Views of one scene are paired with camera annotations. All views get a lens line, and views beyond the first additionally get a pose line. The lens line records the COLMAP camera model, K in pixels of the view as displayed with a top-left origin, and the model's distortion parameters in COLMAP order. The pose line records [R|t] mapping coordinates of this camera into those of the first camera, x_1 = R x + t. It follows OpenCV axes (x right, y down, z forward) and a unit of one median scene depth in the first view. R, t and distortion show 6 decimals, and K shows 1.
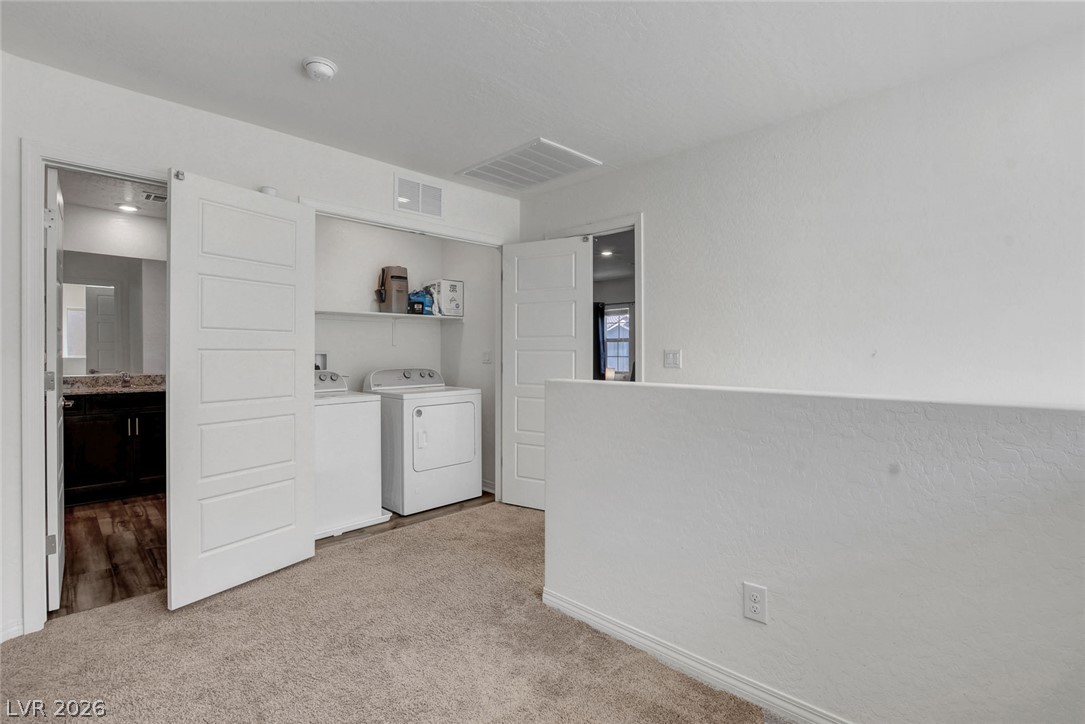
lens RADIAL K [[510.6, 0, 543.1], [0, 510.6, 354.9], [0, 0, 1]] dist [-0.016260, 0.000225]
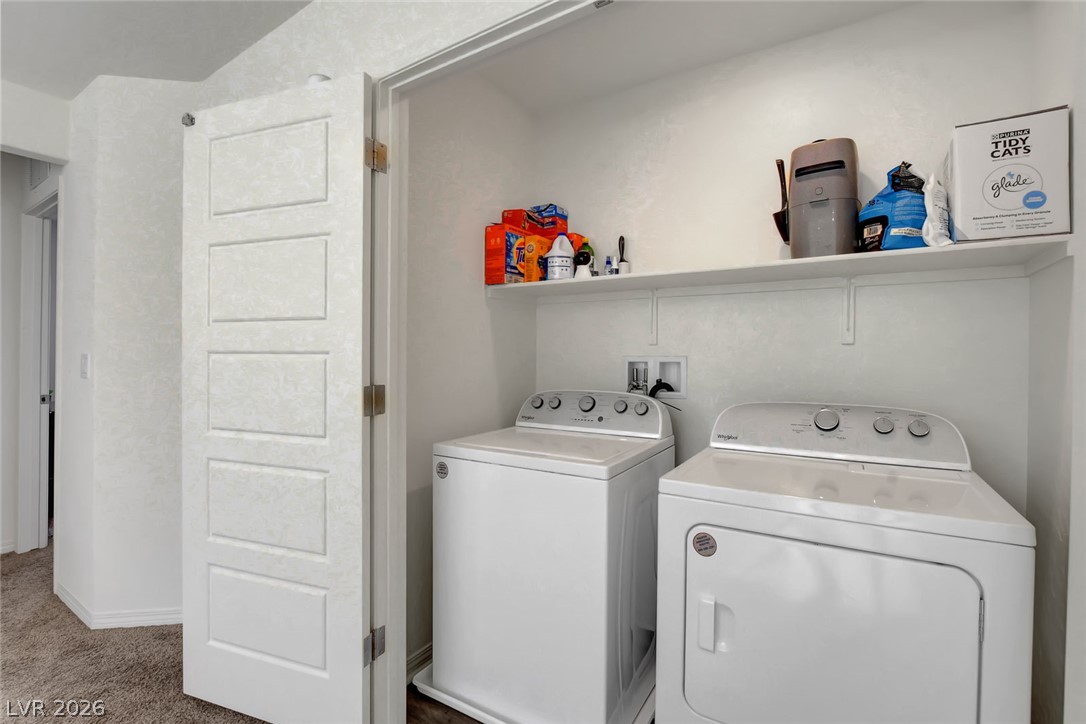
lens RADIAL K [[494.1, 0, 543.0], [0, 494.1, 356.6], [0, 0, 1]] dist [-0.024127, -0.000376]
pose [[0.218949, 0.009219, -0.975693, 0.035175], [-0.013500, 0.999888, 0.006418, -0.007086], [0.975643, 0.011767, 0.219049, 0.698829]]
